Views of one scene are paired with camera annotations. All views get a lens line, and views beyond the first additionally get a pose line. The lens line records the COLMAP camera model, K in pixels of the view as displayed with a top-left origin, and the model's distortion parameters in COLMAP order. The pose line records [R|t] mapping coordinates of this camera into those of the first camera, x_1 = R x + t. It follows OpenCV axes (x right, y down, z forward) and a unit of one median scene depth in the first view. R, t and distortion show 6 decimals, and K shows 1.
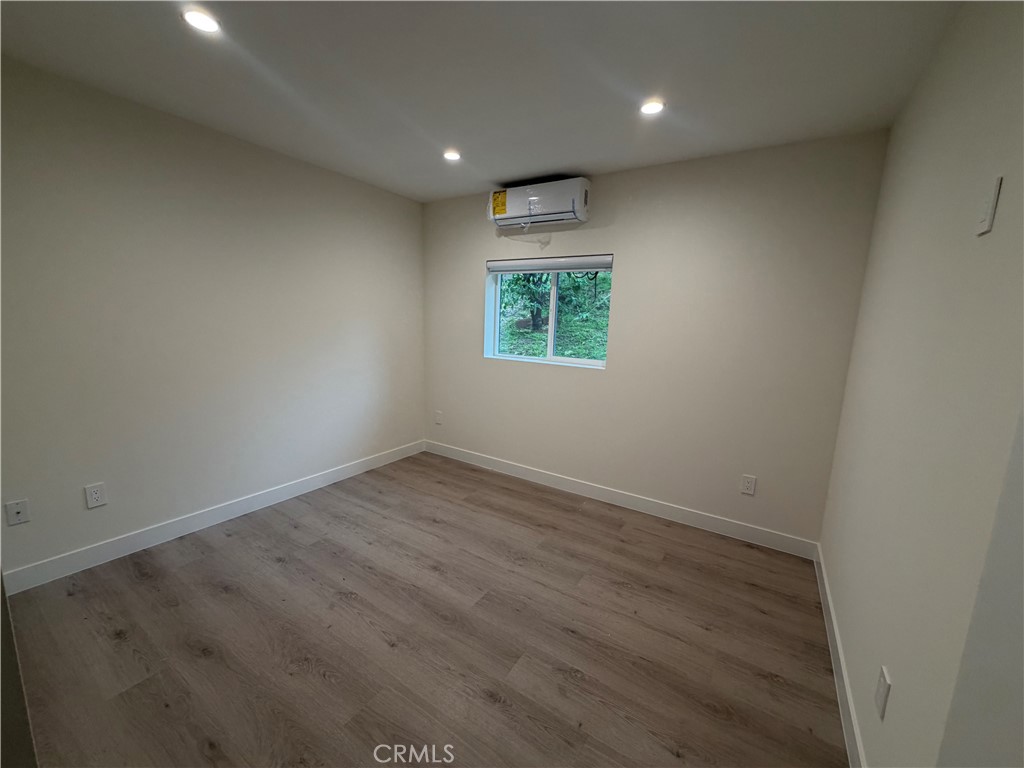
lens RADIAL K [[406.5, 0, 508.6], [0, 406.5, 385.1], [0, 0, 1]] dist [-0.001171, -0.000071]
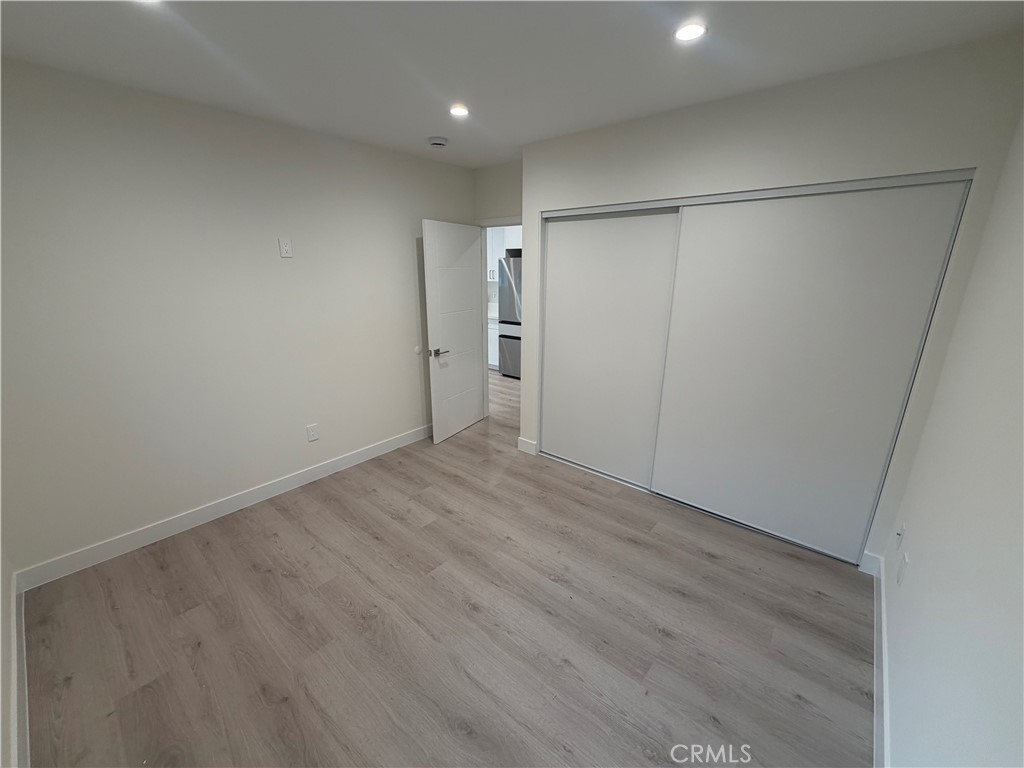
lens RADIAL K [[406.5, 0, 508.6], [0, 406.5, 385.1], [0, 0, 1]] dist [-0.001171, -0.000071]
pose [[-0.989654, -0.073989, 0.122925, -0.341949], [-0.012729, 0.898671, 0.438438, -0.373381], [-0.142909, 0.432337, -0.890316, 1.648822]]
